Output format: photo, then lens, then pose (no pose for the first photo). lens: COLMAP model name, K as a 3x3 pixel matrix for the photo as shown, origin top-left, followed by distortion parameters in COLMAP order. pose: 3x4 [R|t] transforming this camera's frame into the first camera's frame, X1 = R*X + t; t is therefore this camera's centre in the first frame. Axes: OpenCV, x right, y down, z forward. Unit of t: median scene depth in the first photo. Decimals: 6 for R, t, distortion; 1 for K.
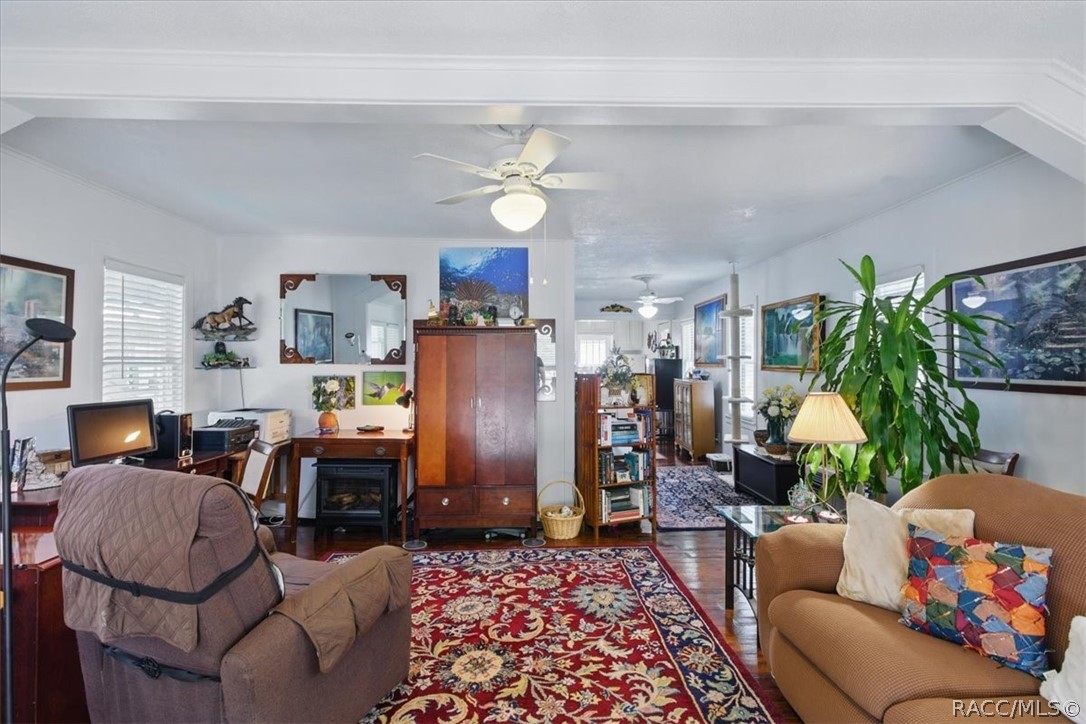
lens RADIAL K [[500.6, 0, 543.0], [0, 500.6, 362.0], [0, 0, 1]] dist [0.000600, 0.000798]
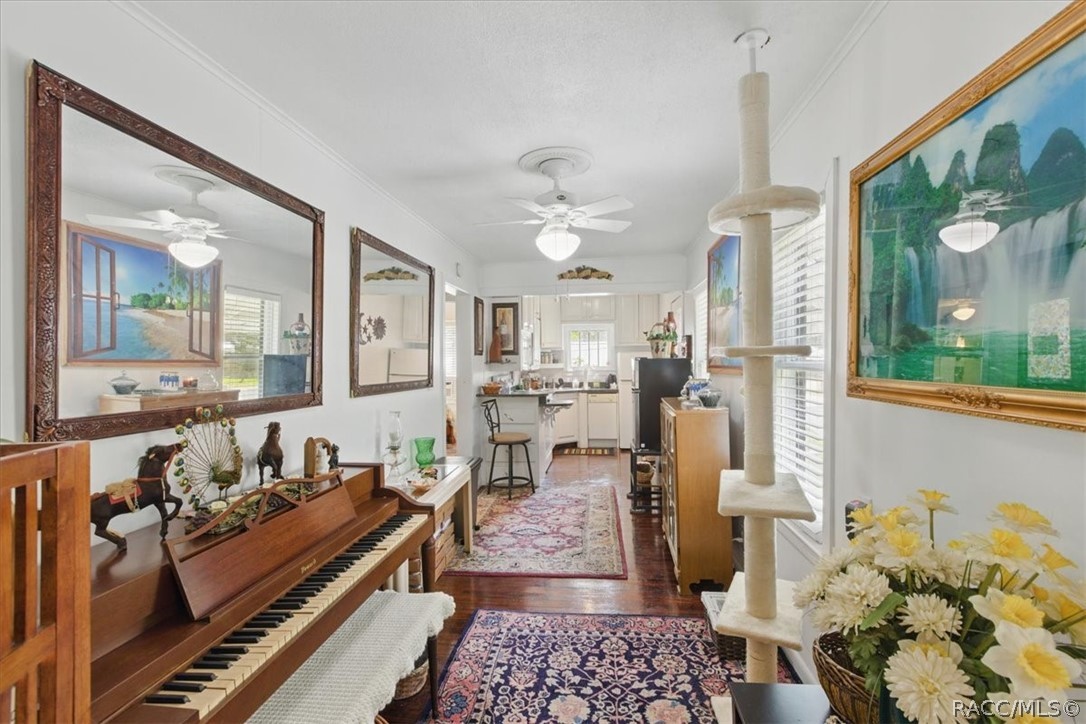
lens RADIAL K [[500.6, 0, 543.0], [0, 500.6, 362.0], [0, 0, 1]] dist [0.000600, 0.000798]
pose [[0.991023, -0.007488, -0.133480, 0.369641], [0.007769, 0.999969, 0.001580, -0.007334], [0.133464, -0.002603, 0.991050, 0.857573]]
